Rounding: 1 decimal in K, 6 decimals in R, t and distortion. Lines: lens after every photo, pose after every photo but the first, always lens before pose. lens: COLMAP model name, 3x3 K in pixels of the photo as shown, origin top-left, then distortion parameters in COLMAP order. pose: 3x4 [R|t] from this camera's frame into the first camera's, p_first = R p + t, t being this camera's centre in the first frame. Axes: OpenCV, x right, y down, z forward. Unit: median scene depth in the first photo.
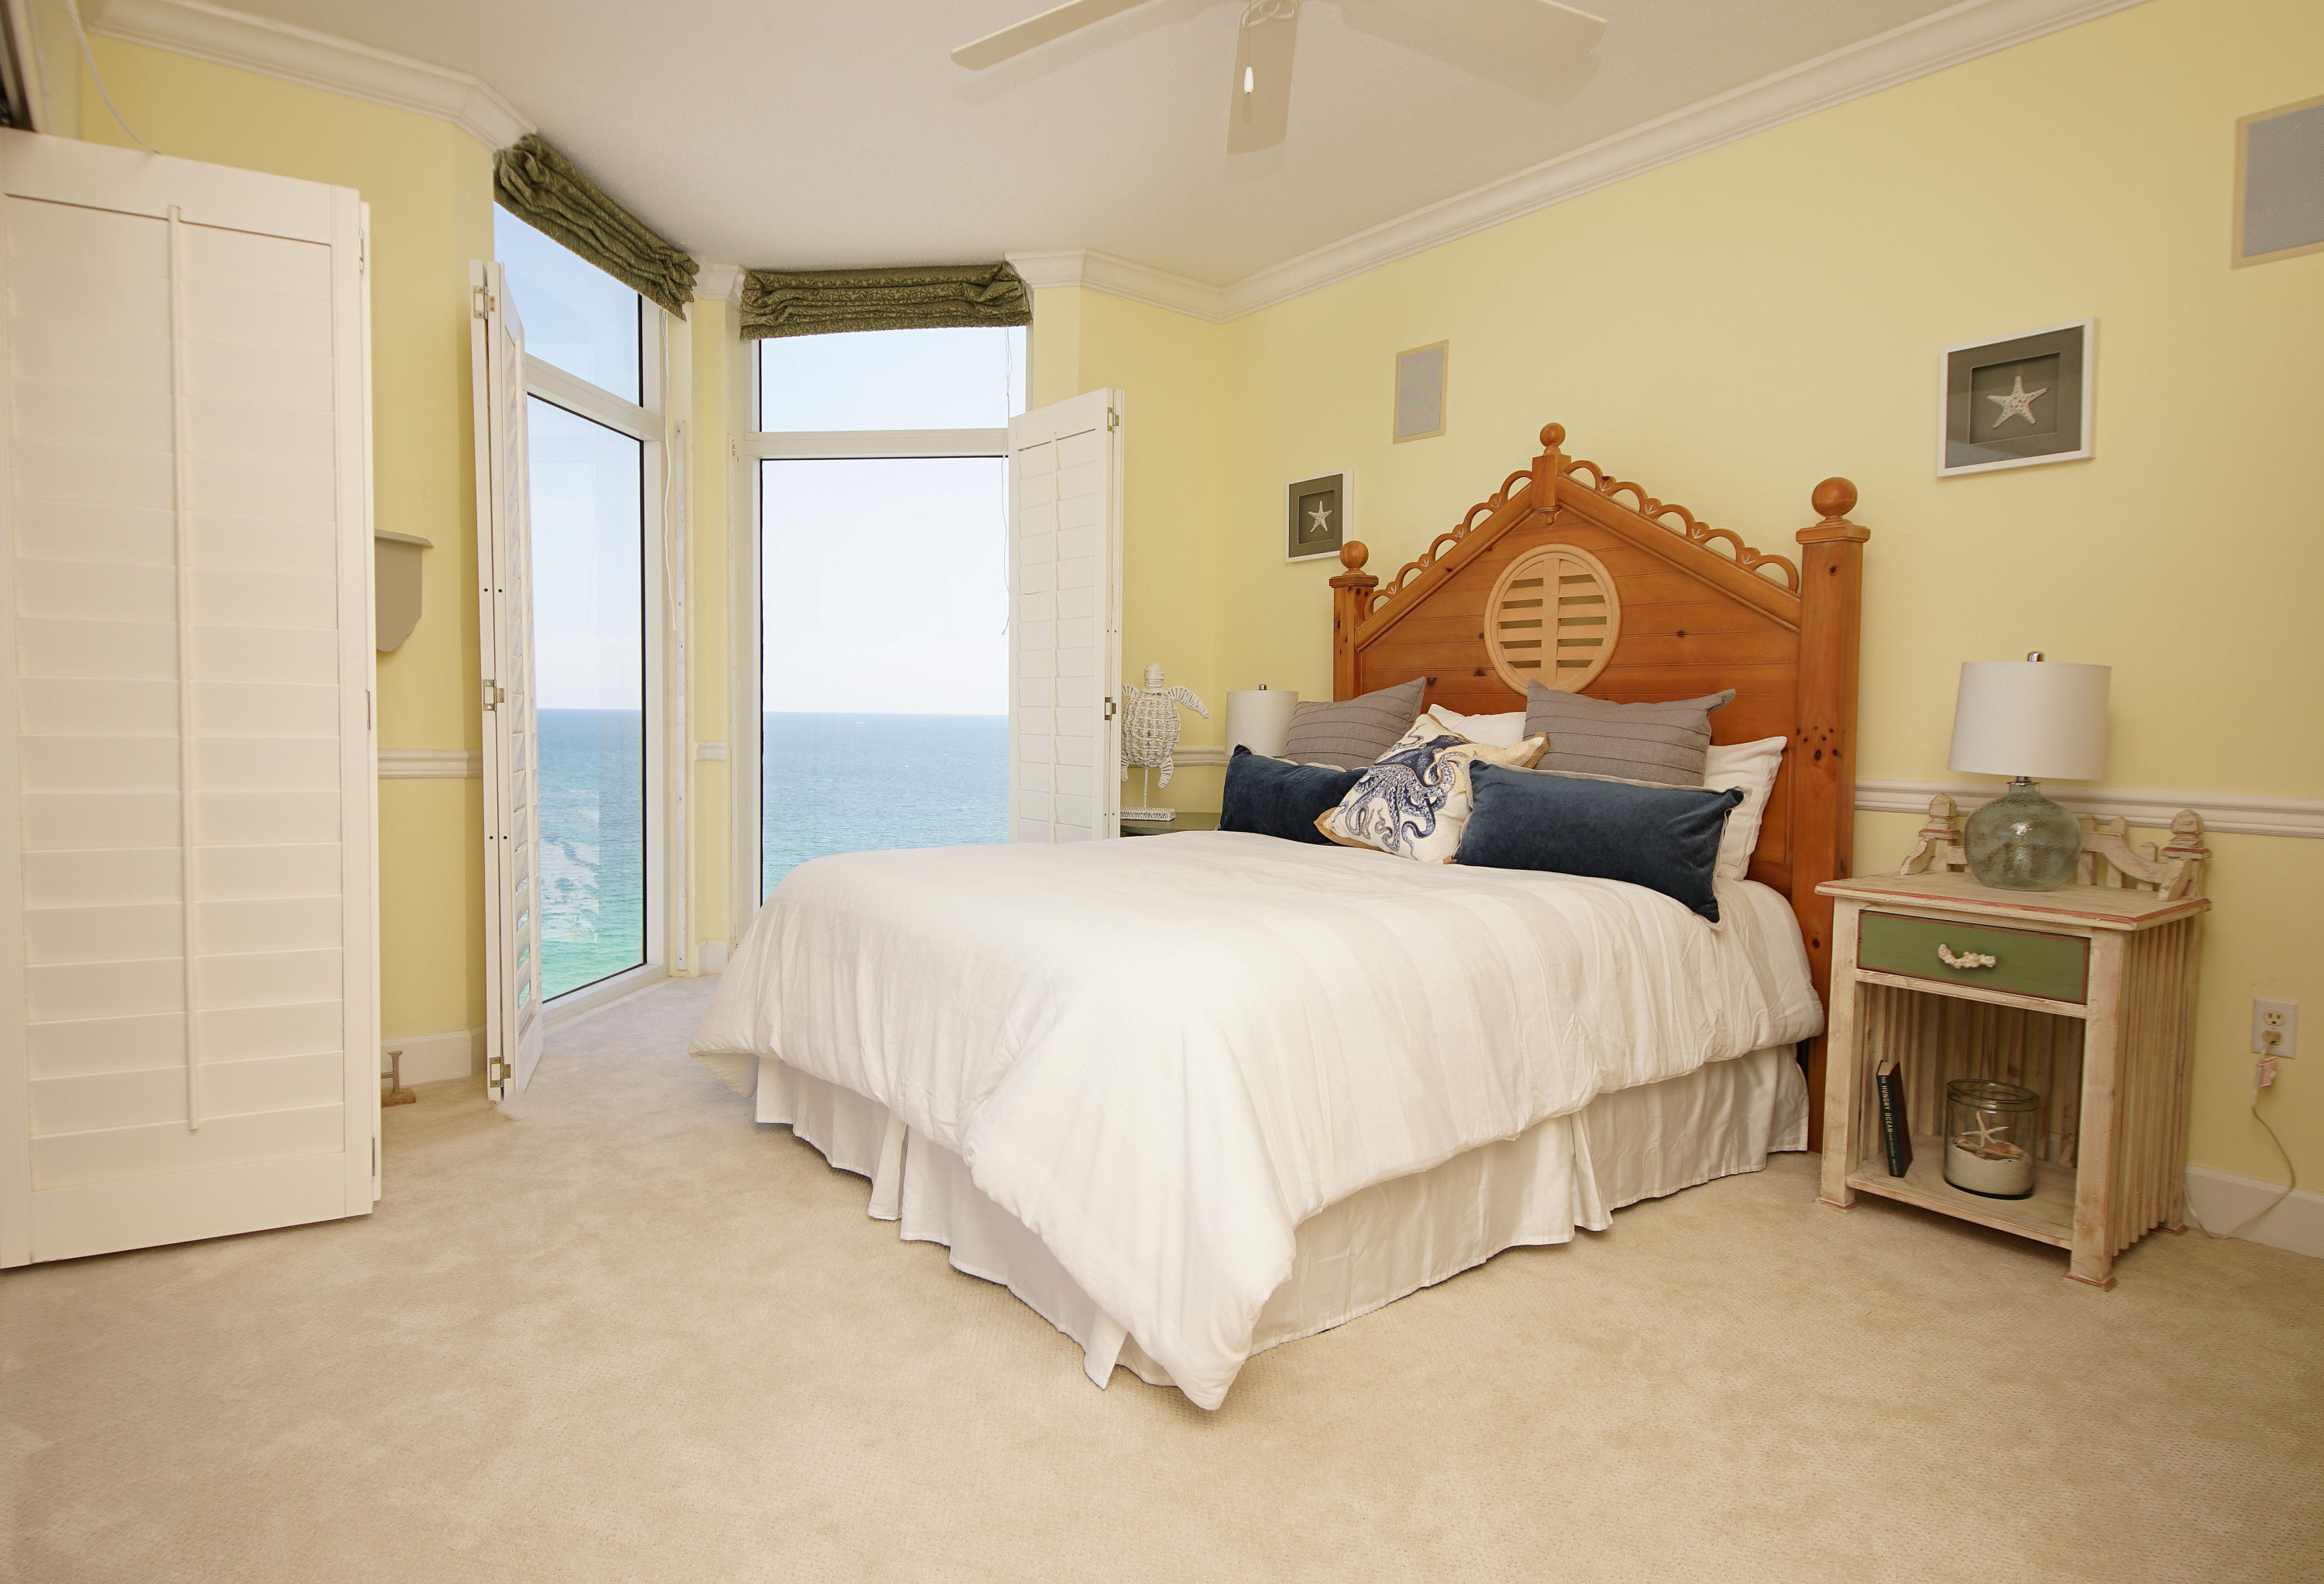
lens RADIAL K [[1274.7, 0, 1113.9], [0, 1274.7, 788.8], [0, 0, 1]] dist [0.016944, -0.012242]
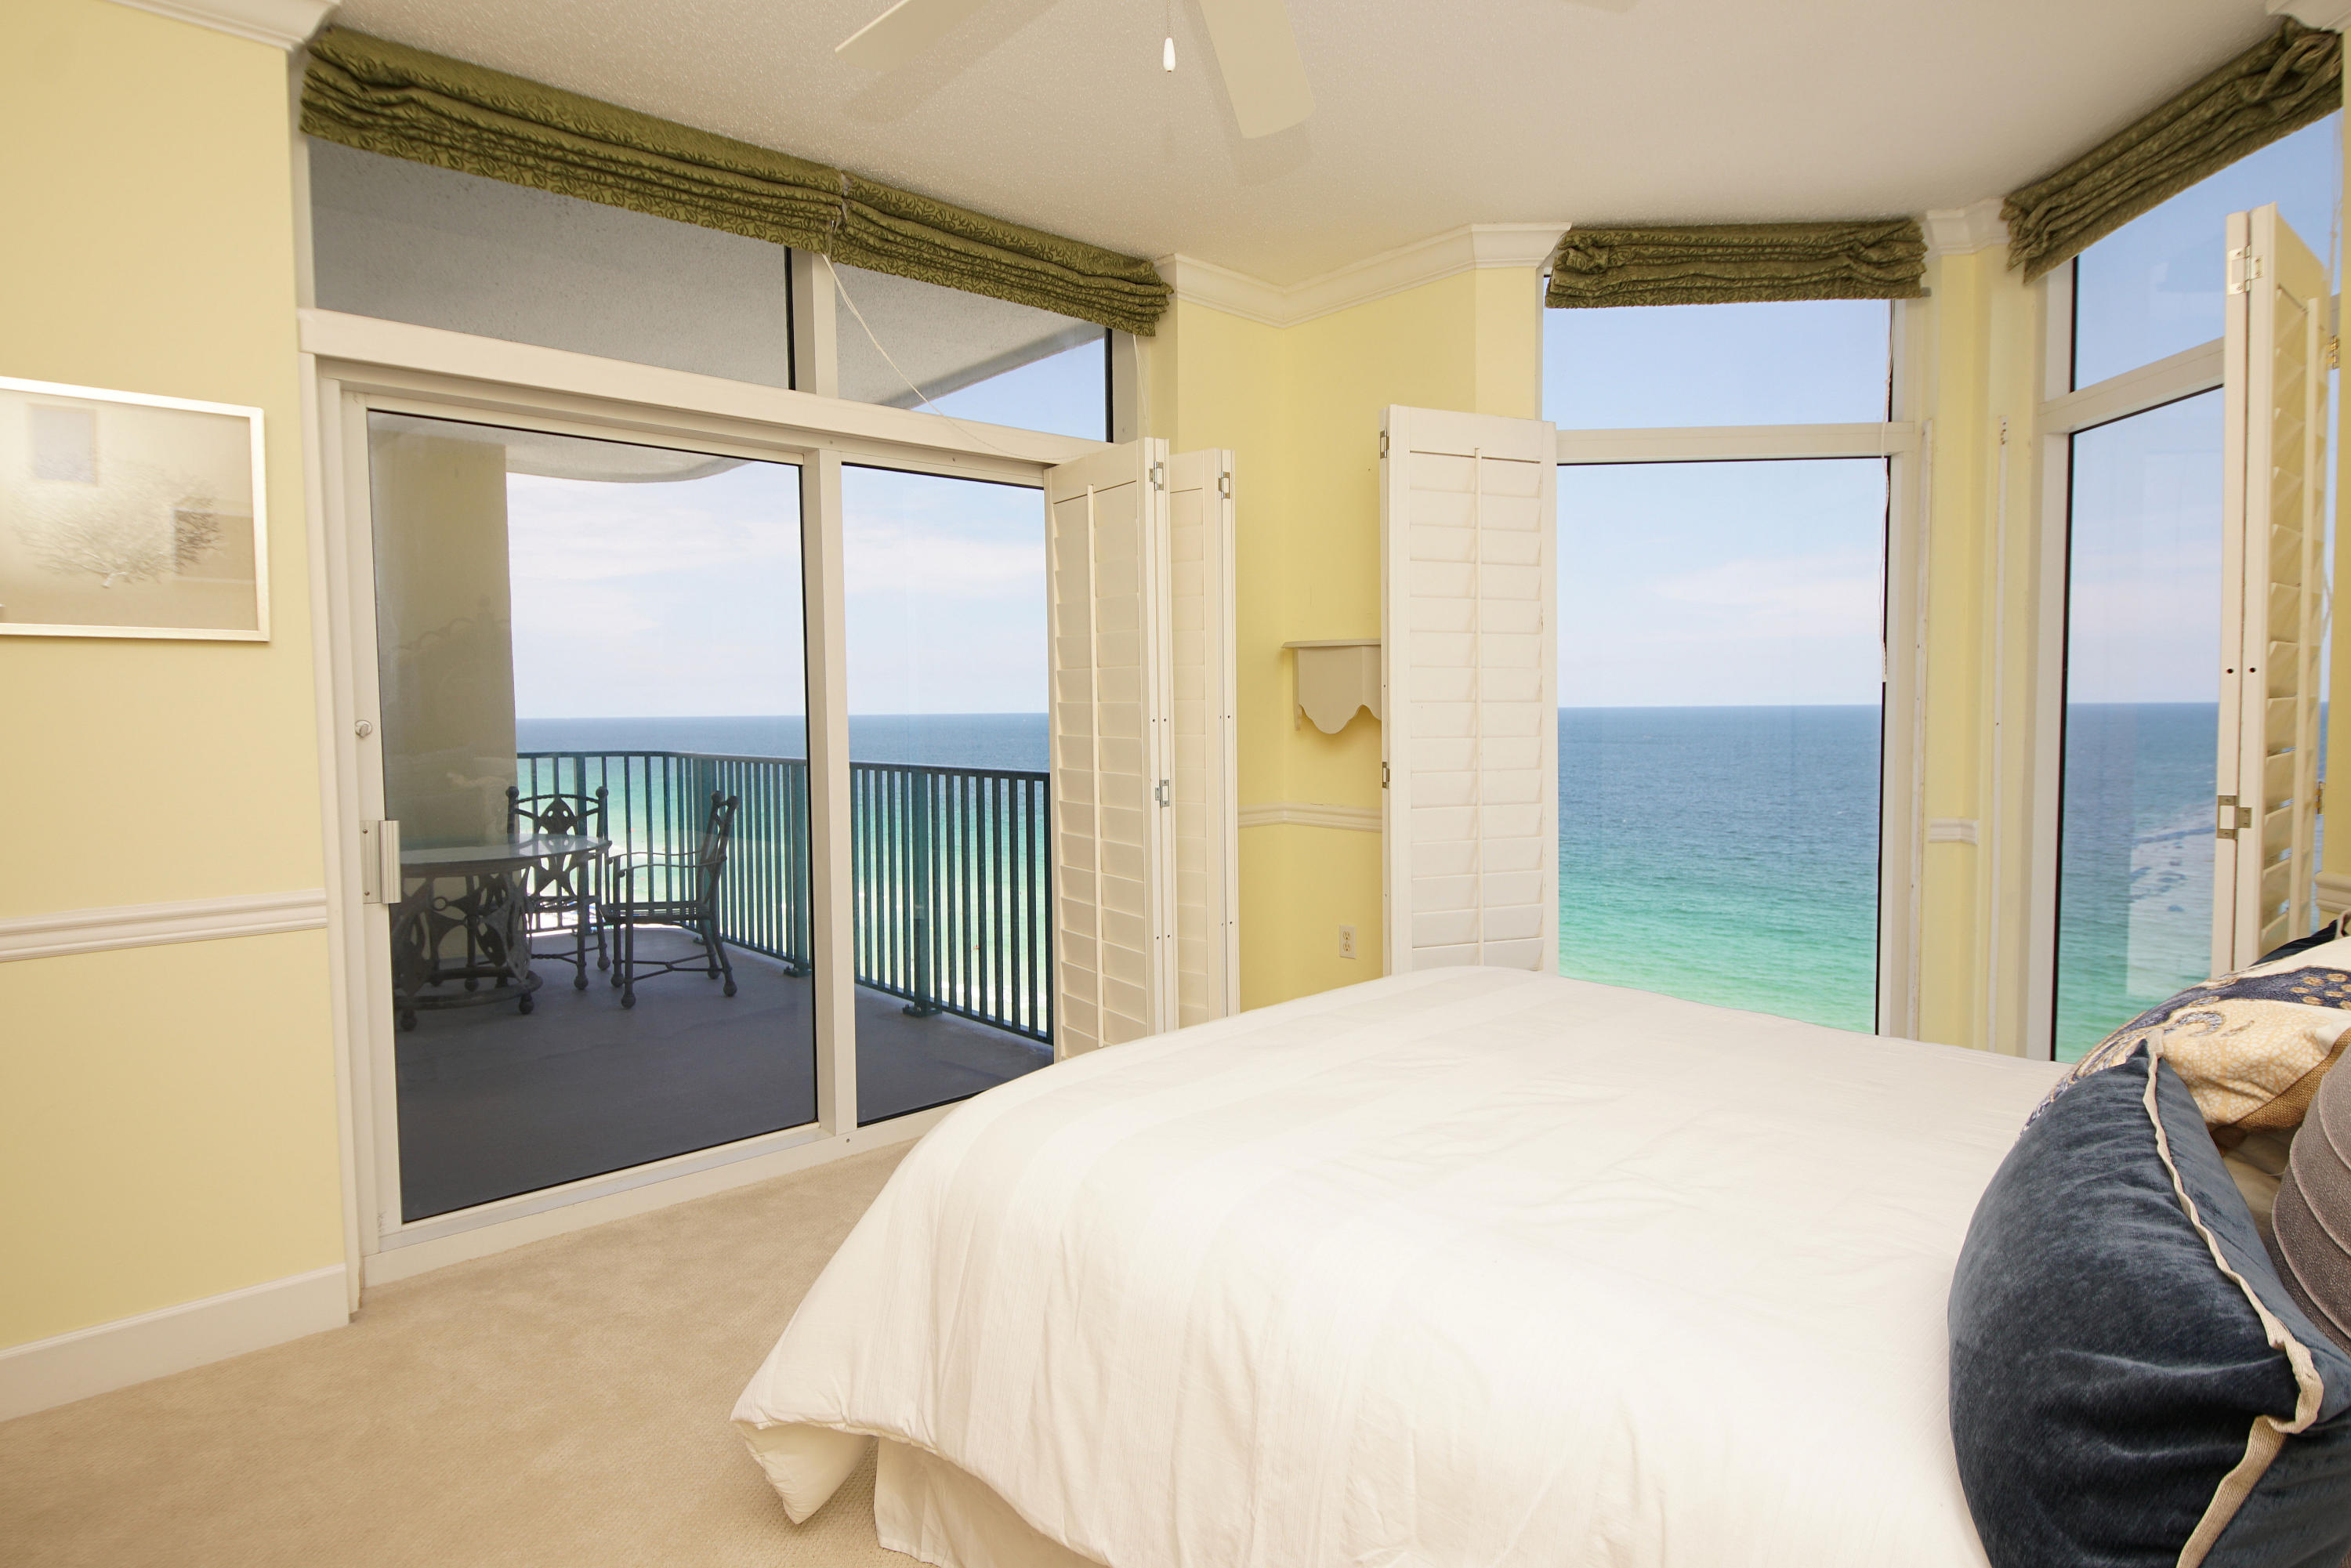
lens RADIAL K [[1255.2, 0, 1176.0], [0, 1255.2, 779.3], [0, 0, 1]] dist [0.022706, -0.025540]
pose [[0.094201, 0.044990, -0.994536, 0.603249], [-0.046469, 0.998088, 0.040749, -0.102164], [0.994468, 0.042377, 0.096111, 0.659183]]
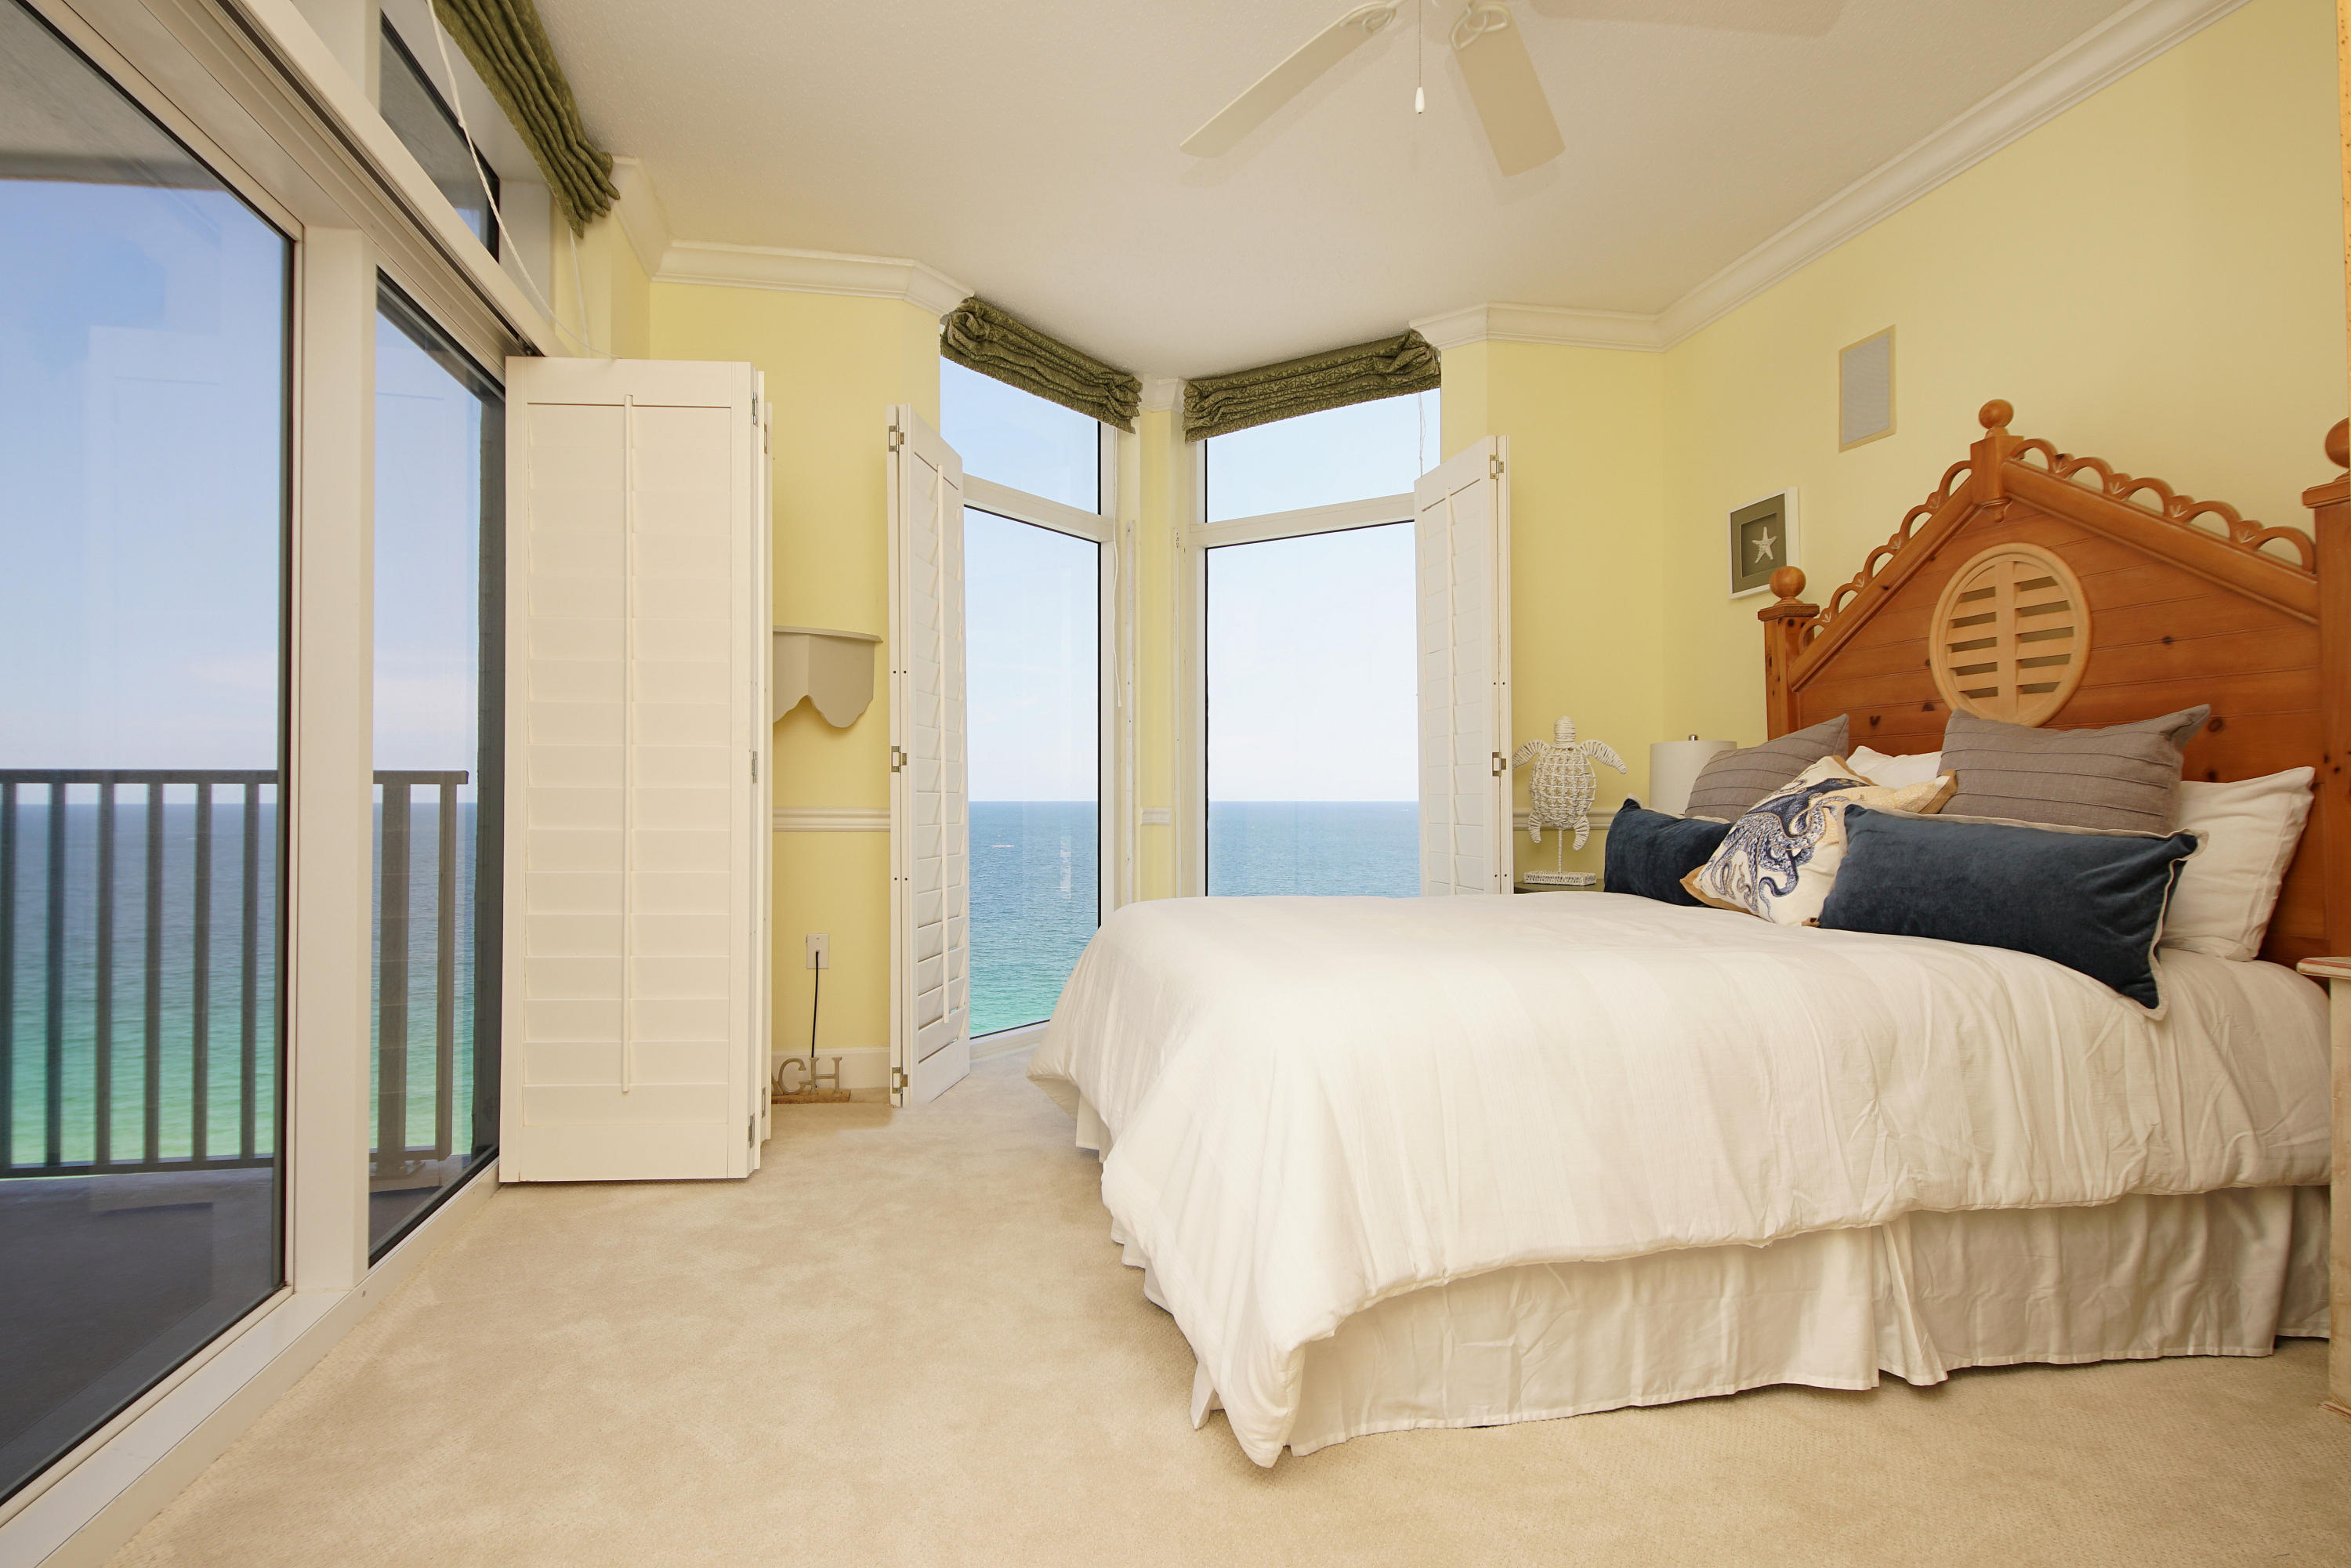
lens RADIAL K [[1255.2, 0, 1156.3], [0, 1255.2, 788.7], [0, 0, 1]] dist [0.022706, -0.025540]
pose [[0.897678, -0.018203, -0.440275, 0.232283], [-0.011929, 0.997776, -0.065575, 0.026234], [0.440490, 0.064118, 0.895465, 0.054492]]
